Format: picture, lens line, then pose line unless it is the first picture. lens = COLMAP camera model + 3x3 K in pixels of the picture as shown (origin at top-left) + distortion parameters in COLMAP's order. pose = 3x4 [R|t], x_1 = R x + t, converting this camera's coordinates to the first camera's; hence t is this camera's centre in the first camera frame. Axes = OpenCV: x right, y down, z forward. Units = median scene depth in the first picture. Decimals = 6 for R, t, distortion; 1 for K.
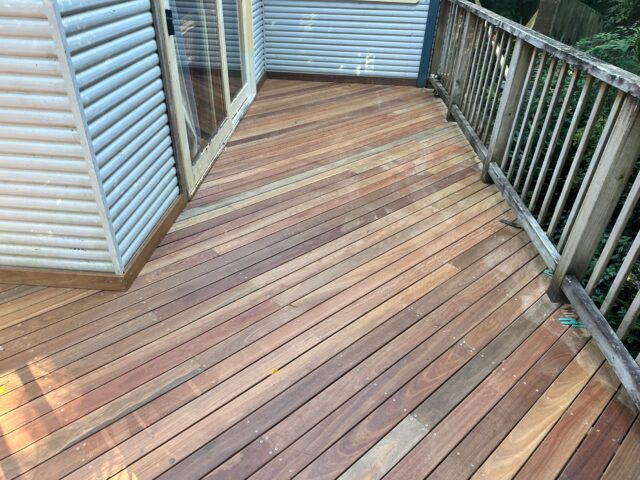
lens RADIAL K [[447.9, 0, 325.2], [0, 447.9, 241.4], [0, 0, 1]] dist [0.071440, -0.087552]
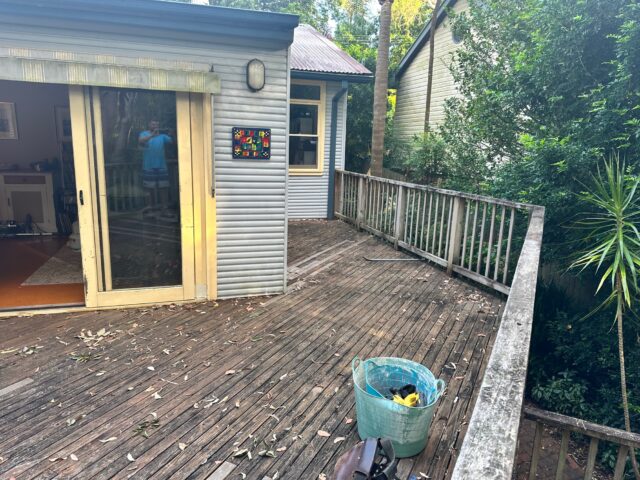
lens RADIAL K [[447.9, 0, 316.6], [0, 447.9, 238.3], [0, 0, 1]] dist [0.071440, -0.087552]
pose [[0.935422, -0.088251, 0.342341, -0.949127], [0.200863, 0.929535, -0.309222, 0.517010], [-0.290928, 0.358017, 0.887234, -0.984940]]
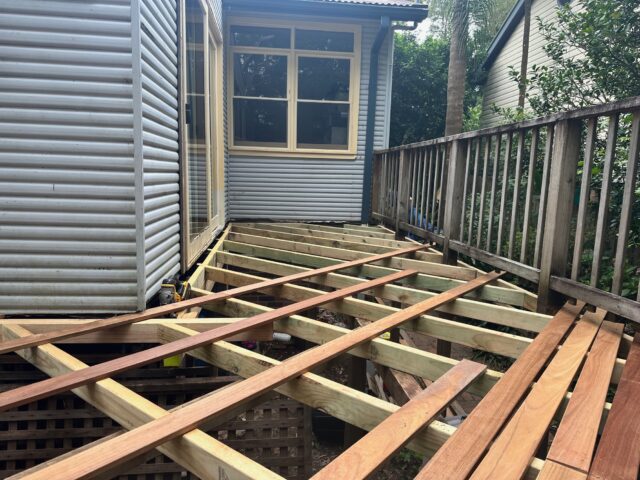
lens RADIAL K [[447.9, 0, 316.8], [0, 447.9, 235.2], [0, 0, 1]] dist [0.071440, -0.087552]
pose [[0.988141, -0.031017, 0.150385, -0.199005], [0.092442, 0.902182, -0.421335, 0.371926], [-0.122607, 0.430240, 0.894350, 0.008574]]
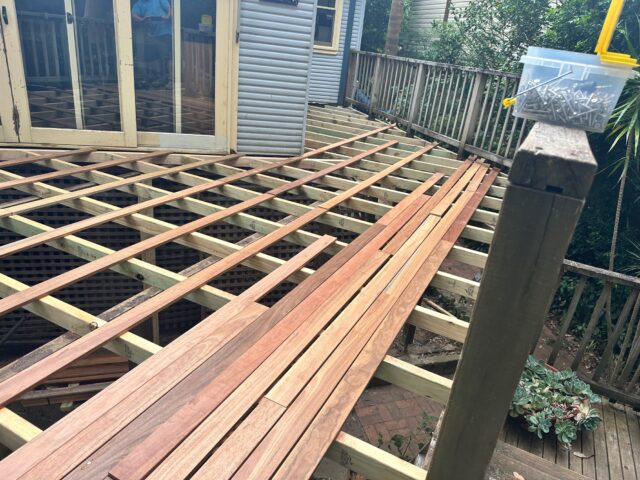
lens RADIAL K [[447.9, 0, 323.1], [0, 447.9, 241.7], [0, 0, 1]] dist [0.071440, -0.087552]
pose [[0.930767, -0.091059, 0.354091, -1.090411], [0.137221, 0.984693, -0.107475, 0.722475], [-0.338884, 0.148623, 0.929015, -0.956858]]
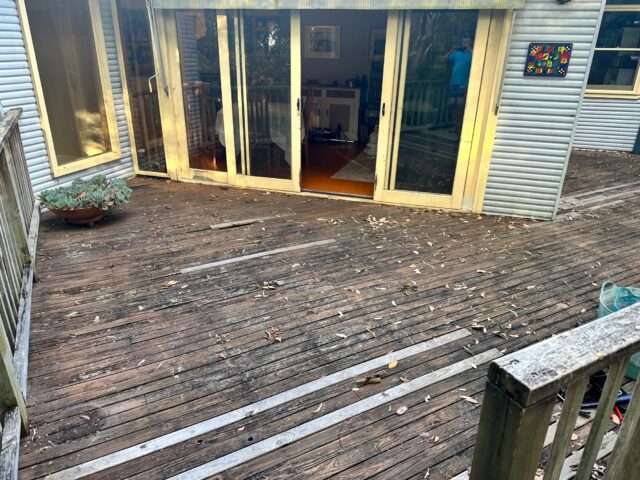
lens RADIAL K [[447.9, 0, 318.8], [0, 447.9, 235.8], [0, 0, 1]] dist [0.071440, -0.087552]
pose [[0.971848, 0.067397, -0.225764, -0.961640], [-0.110531, 0.976645, -0.184249, 0.645797], [0.208073, 0.204015, 0.956600, -1.181379]]
